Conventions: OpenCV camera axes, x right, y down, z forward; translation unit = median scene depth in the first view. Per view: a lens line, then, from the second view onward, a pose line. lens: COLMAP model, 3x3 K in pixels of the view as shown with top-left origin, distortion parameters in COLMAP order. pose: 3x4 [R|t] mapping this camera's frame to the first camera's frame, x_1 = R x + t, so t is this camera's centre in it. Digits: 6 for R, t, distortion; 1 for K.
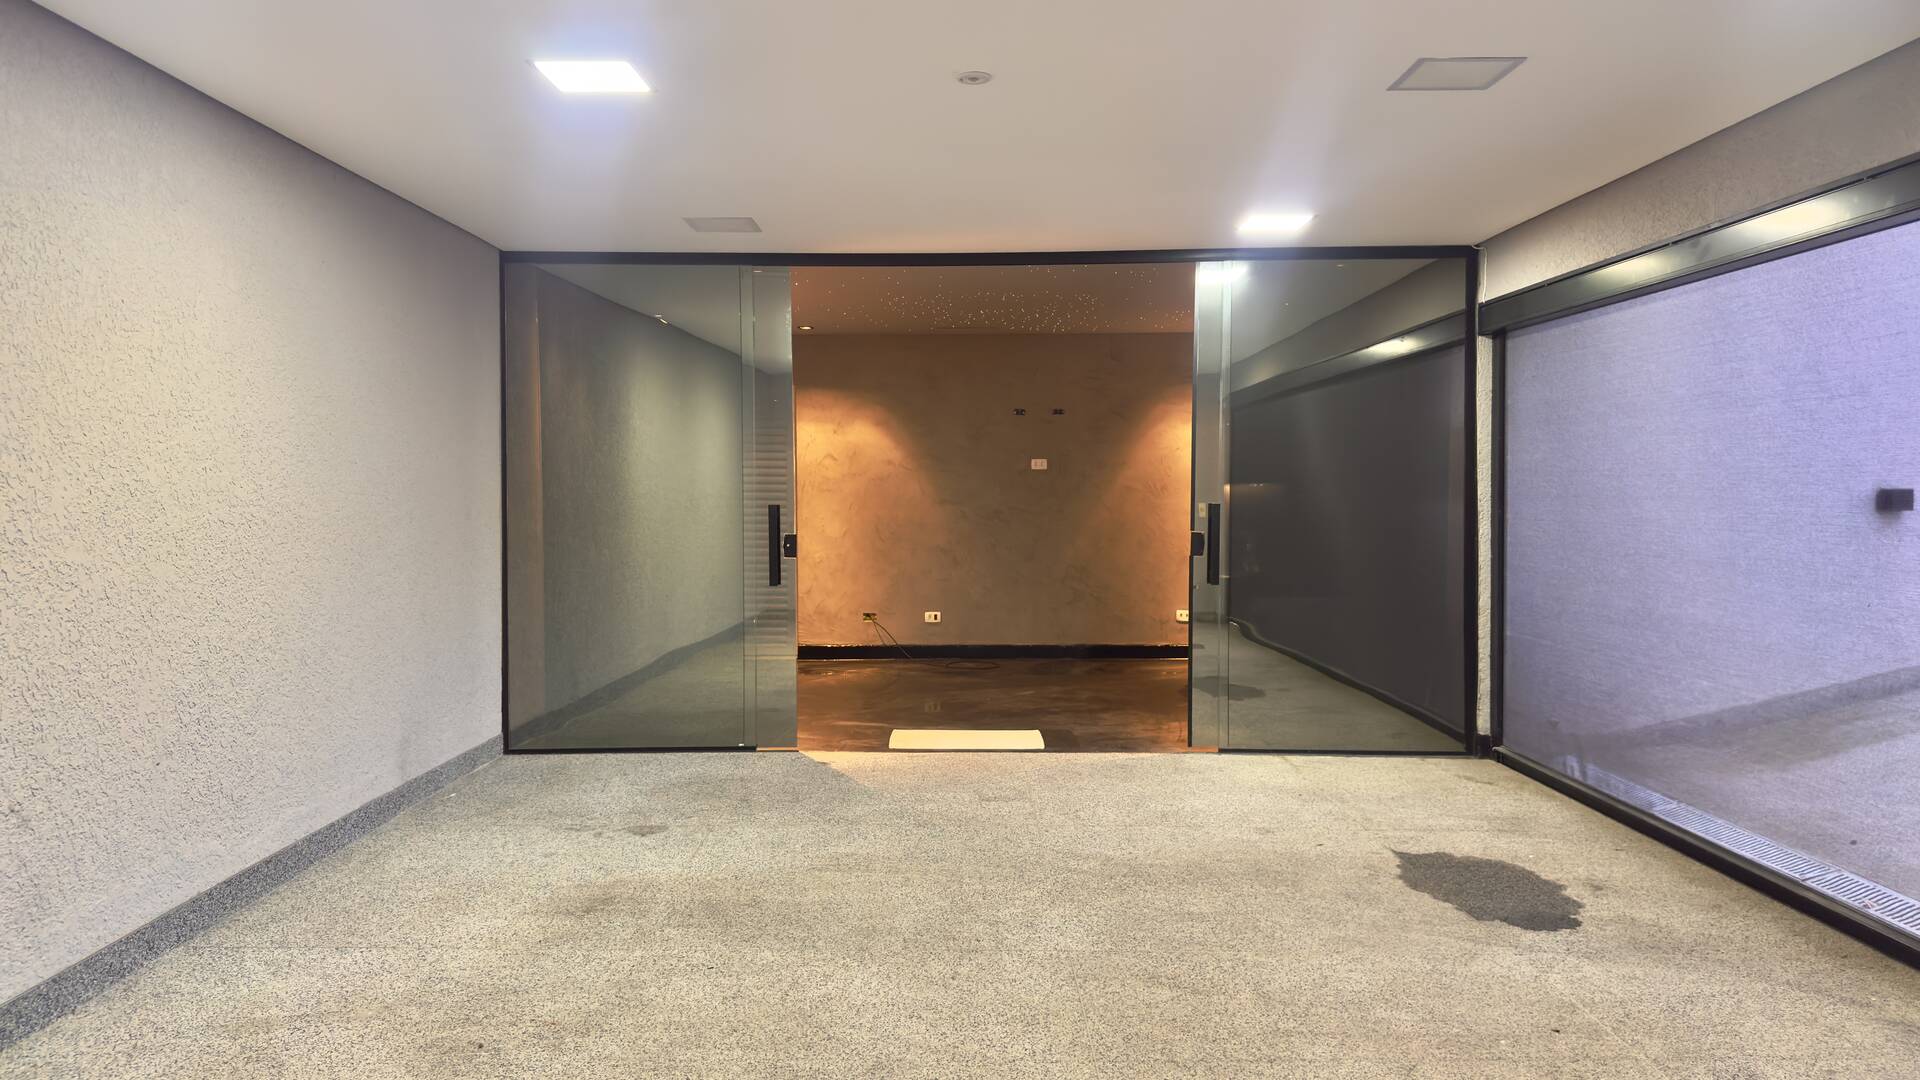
lens RADIAL K [[1330.6, 0, 958.6], [0, 1330.6, 536.0], [0, 0, 1]] dist [0.002537, -0.000015]
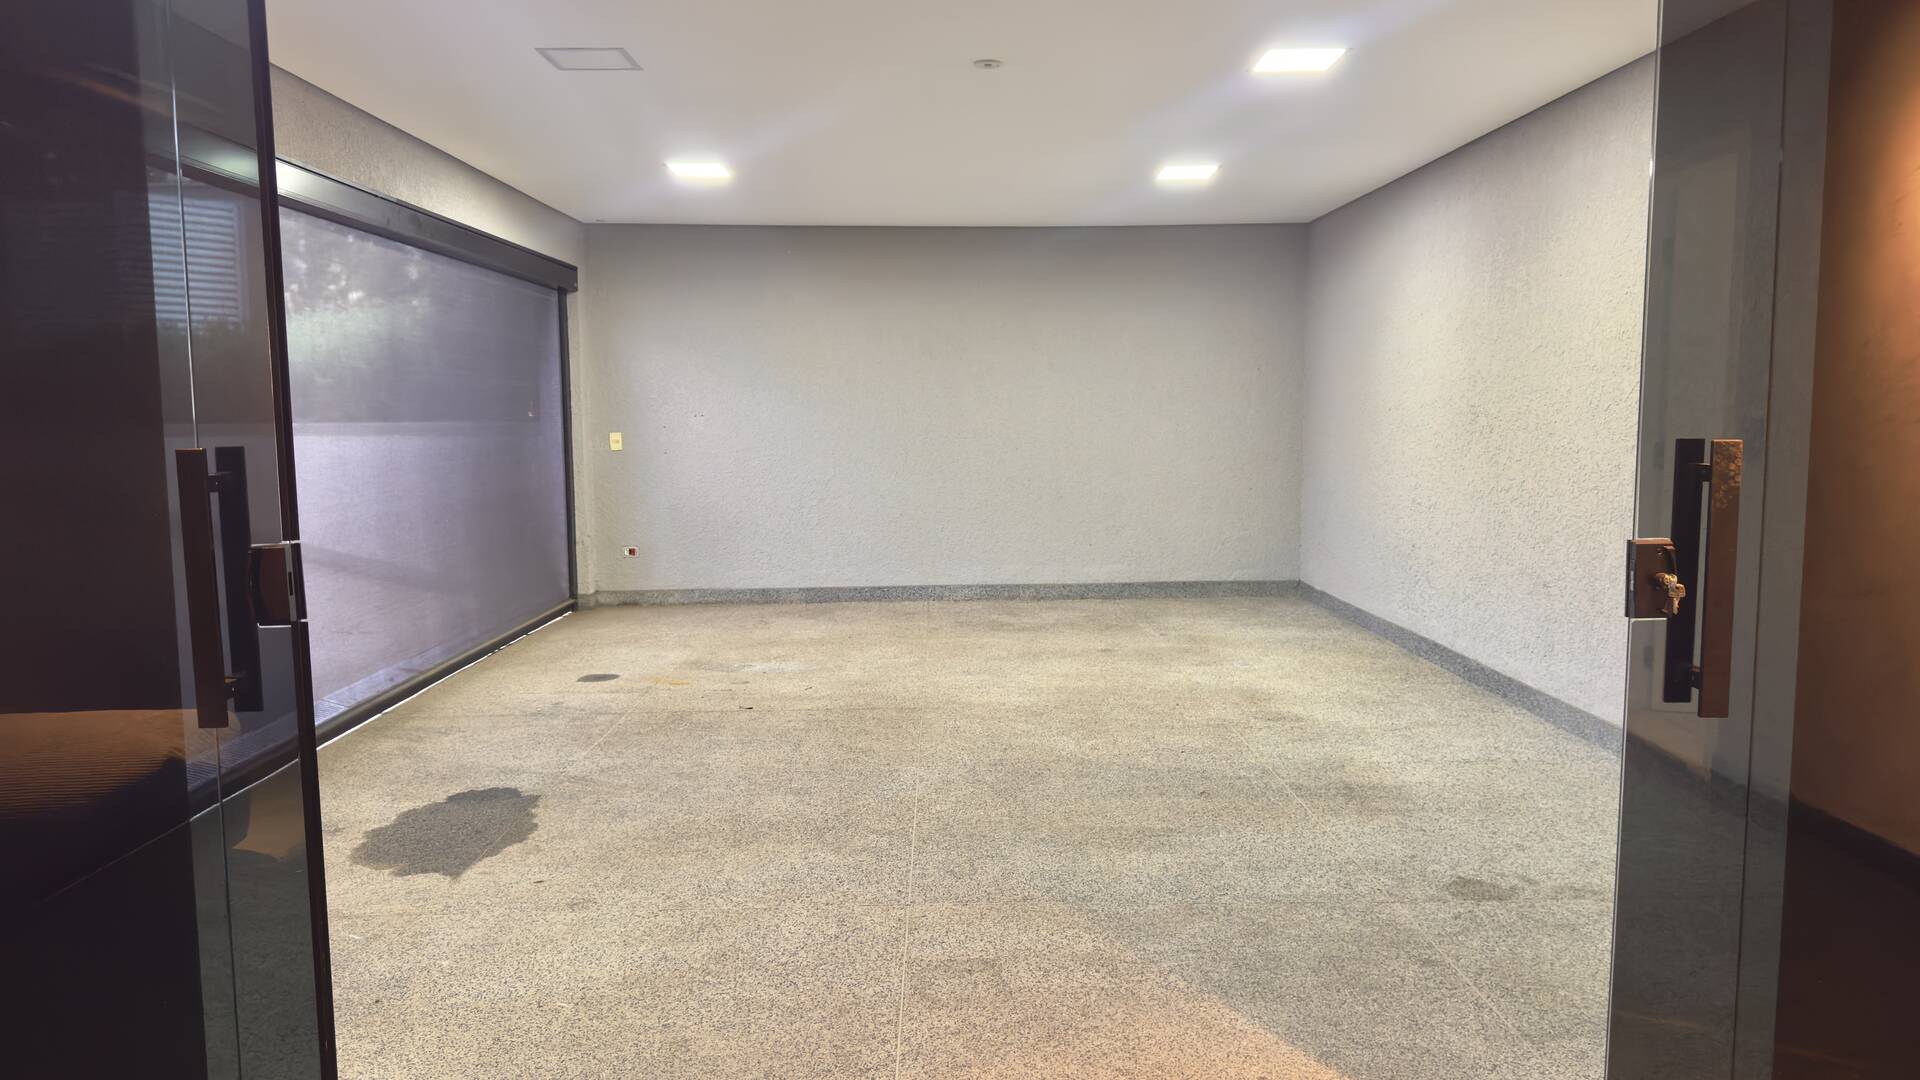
lens RADIAL K [[1330.6, 0, 960.6], [0, 1330.6, 543.8], [0, 0, 1]] dist [0.002537, -0.000015]
pose [[-0.999884, 0.009654, -0.011804, 0.050655], [0.007962, 0.990707, 0.135783, -0.067063], [0.013005, 0.135673, -0.990668, 2.065407]]
